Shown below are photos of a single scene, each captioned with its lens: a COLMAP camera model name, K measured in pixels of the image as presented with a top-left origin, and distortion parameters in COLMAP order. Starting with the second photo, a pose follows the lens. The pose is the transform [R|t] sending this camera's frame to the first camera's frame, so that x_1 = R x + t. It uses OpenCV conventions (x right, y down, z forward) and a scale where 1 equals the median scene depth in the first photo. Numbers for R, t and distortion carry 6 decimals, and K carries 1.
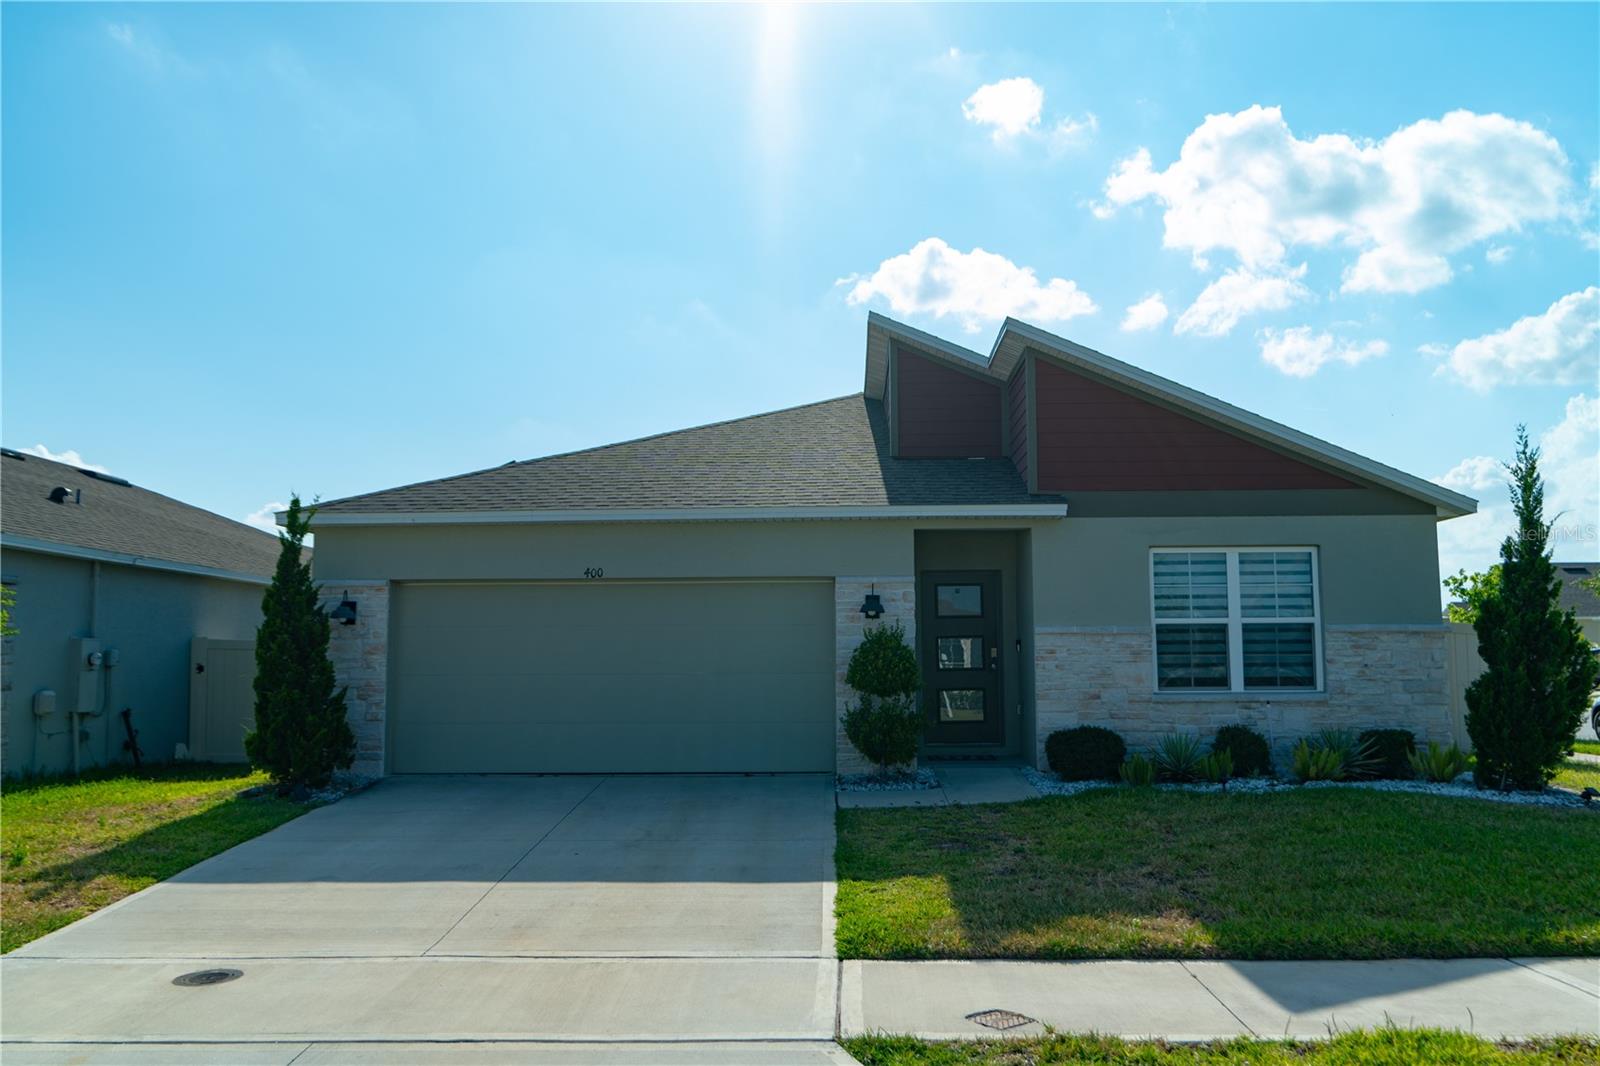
lens RADIAL K [[1243.2, 0, 801.9], [0, 1243.2, 534.6], [0, 0, 1]] dist [-0.003273, -0.004301]
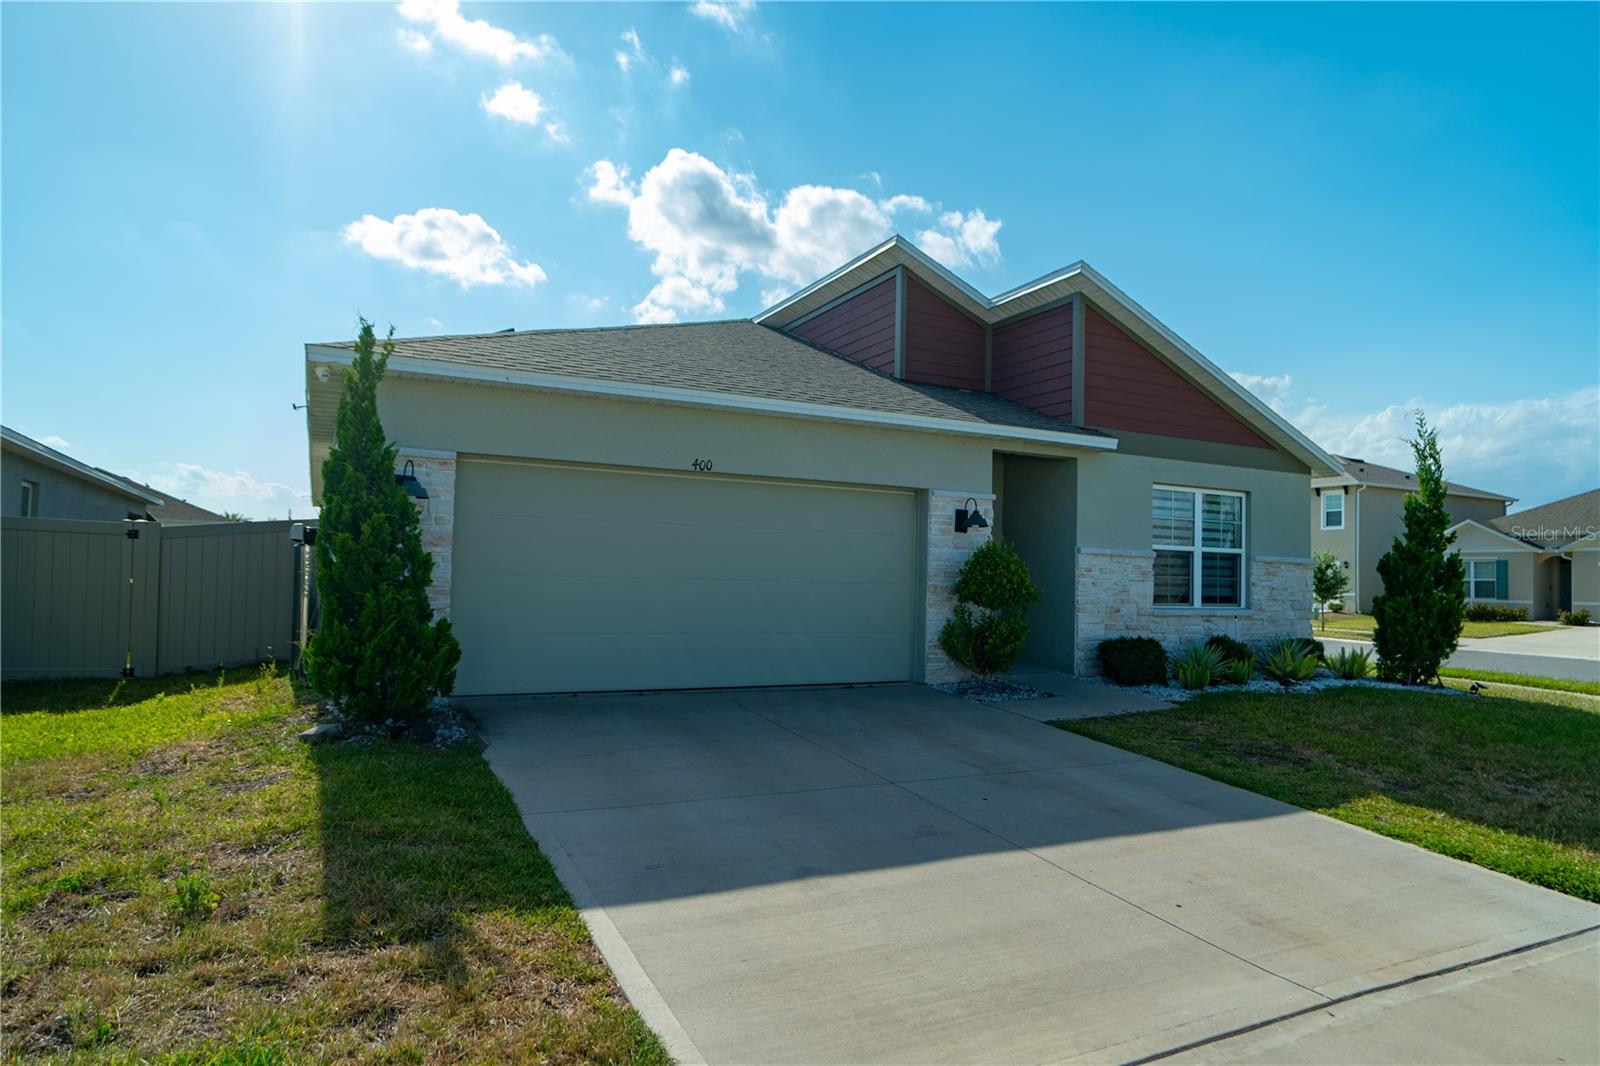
lens RADIAL K [[969.0, 0, 796.8], [0, 969.0, 551.1], [0, 0, 1]] dist [0.000570, -0.000334]
pose [[0.868589, 0.040620, 0.493865, -0.462860], [-0.079659, 0.995119, 0.058254, 0.047665], [-0.489088, -0.089940, 0.867585, 0.374923]]
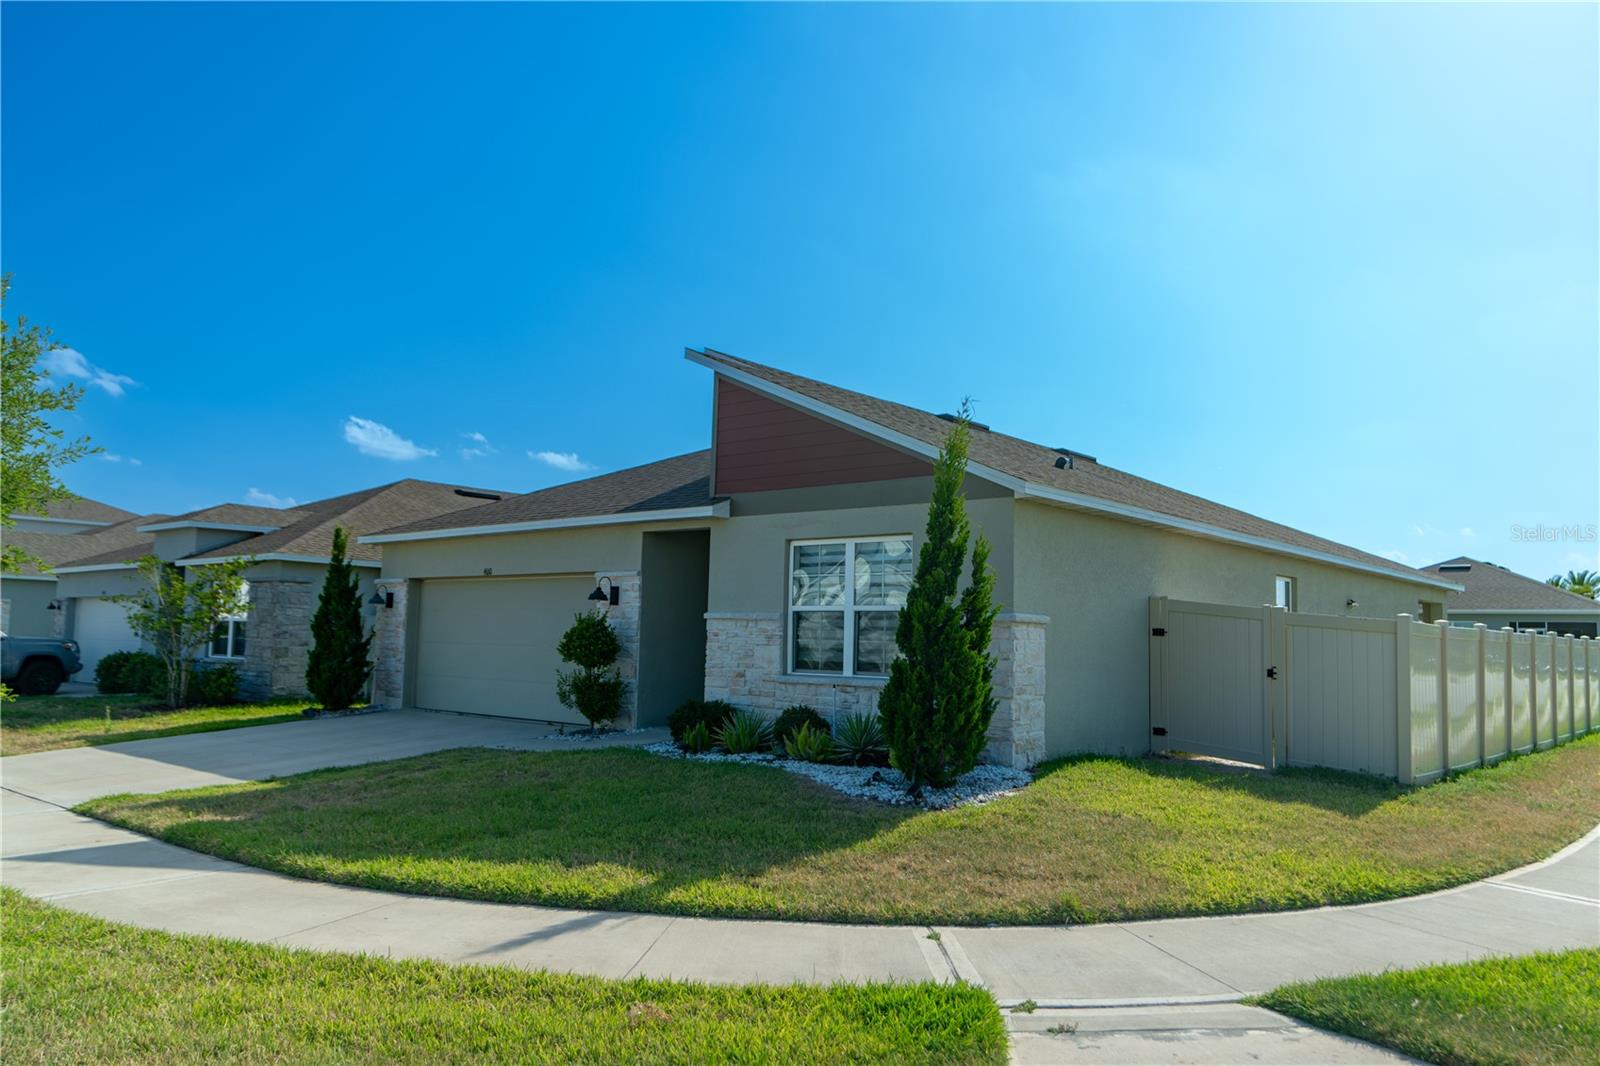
lens RADIAL K [[1205.7, 0, 713.0], [0, 1205.7, 533.4], [0, 0, 1]] dist [0.000624, 0.000028]
pose [[0.742863, -0.036825, -0.668430, 0.954244], [0.047948, 0.998848, -0.001741, 0.002516], [0.667725, -0.030757, 0.743773, 0.171747]]
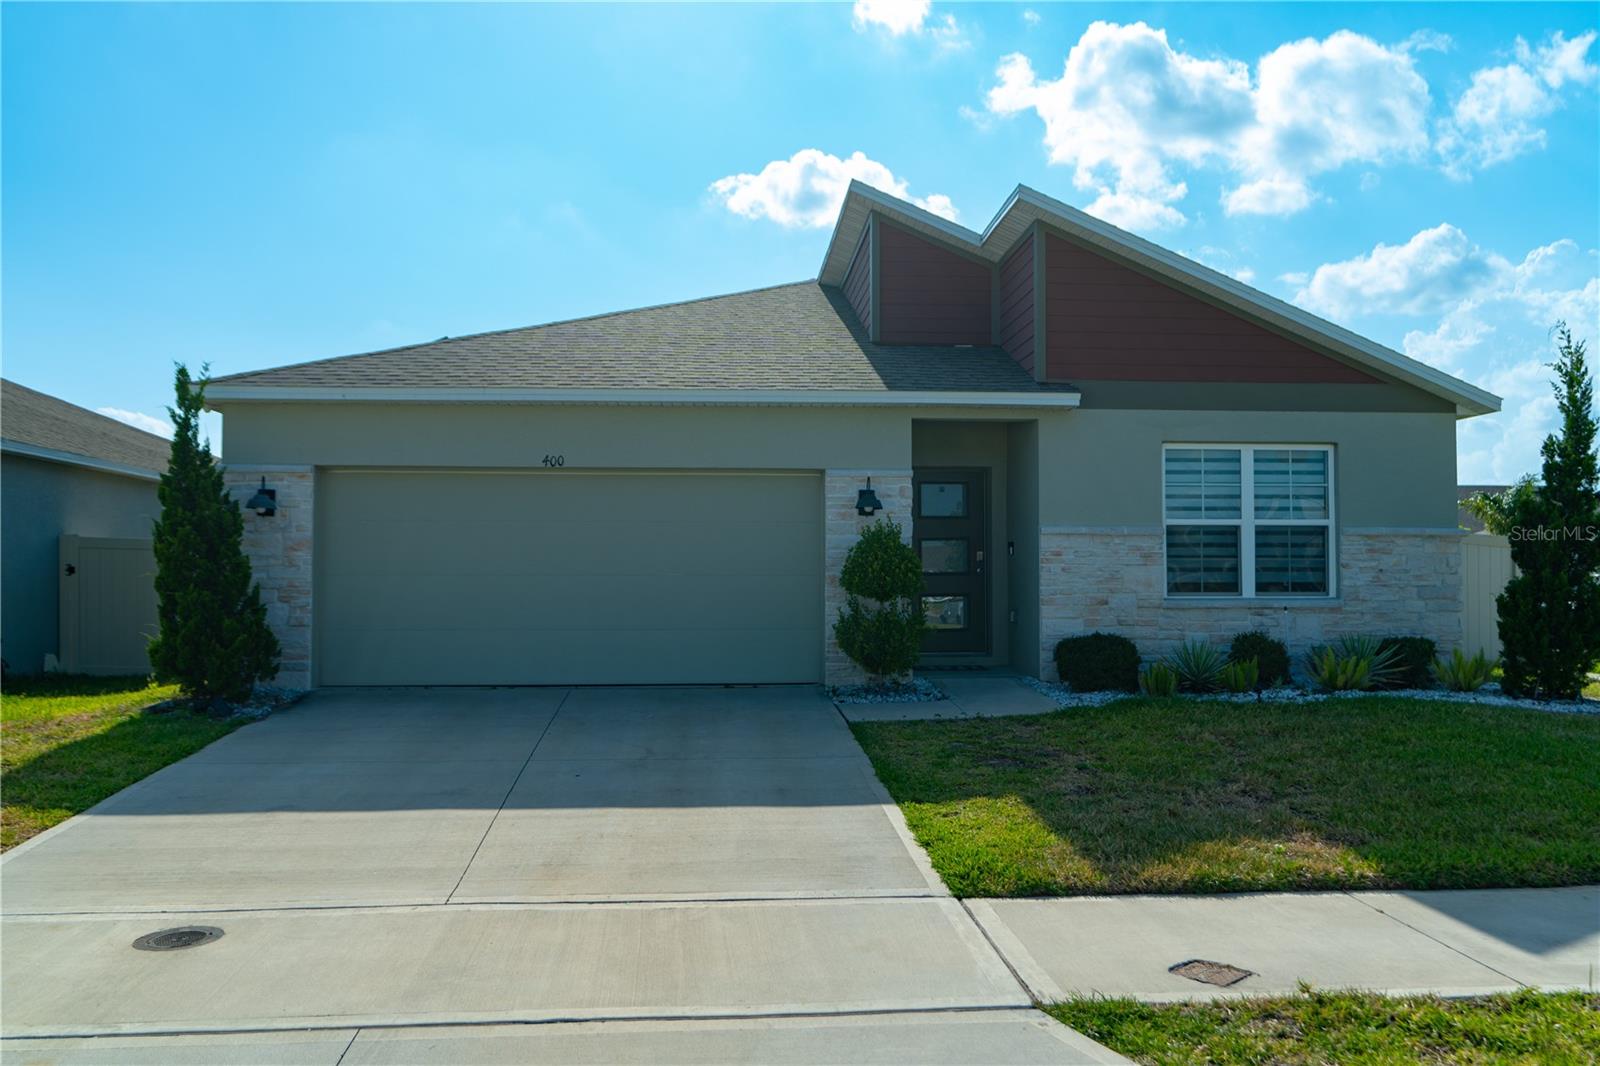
lens RADIAL K [[1250.9, 0, 800.0], [0, 1250.9, 533.0], [0, 0, 1]] dist [-0.003667, -0.001963]
pose [[0.994631, 0.009940, 0.103002, -0.086653], [-0.016754, 0.997712, 0.065498, 0.021286], [-0.102116, -0.066872, 0.992522, 0.096805]]
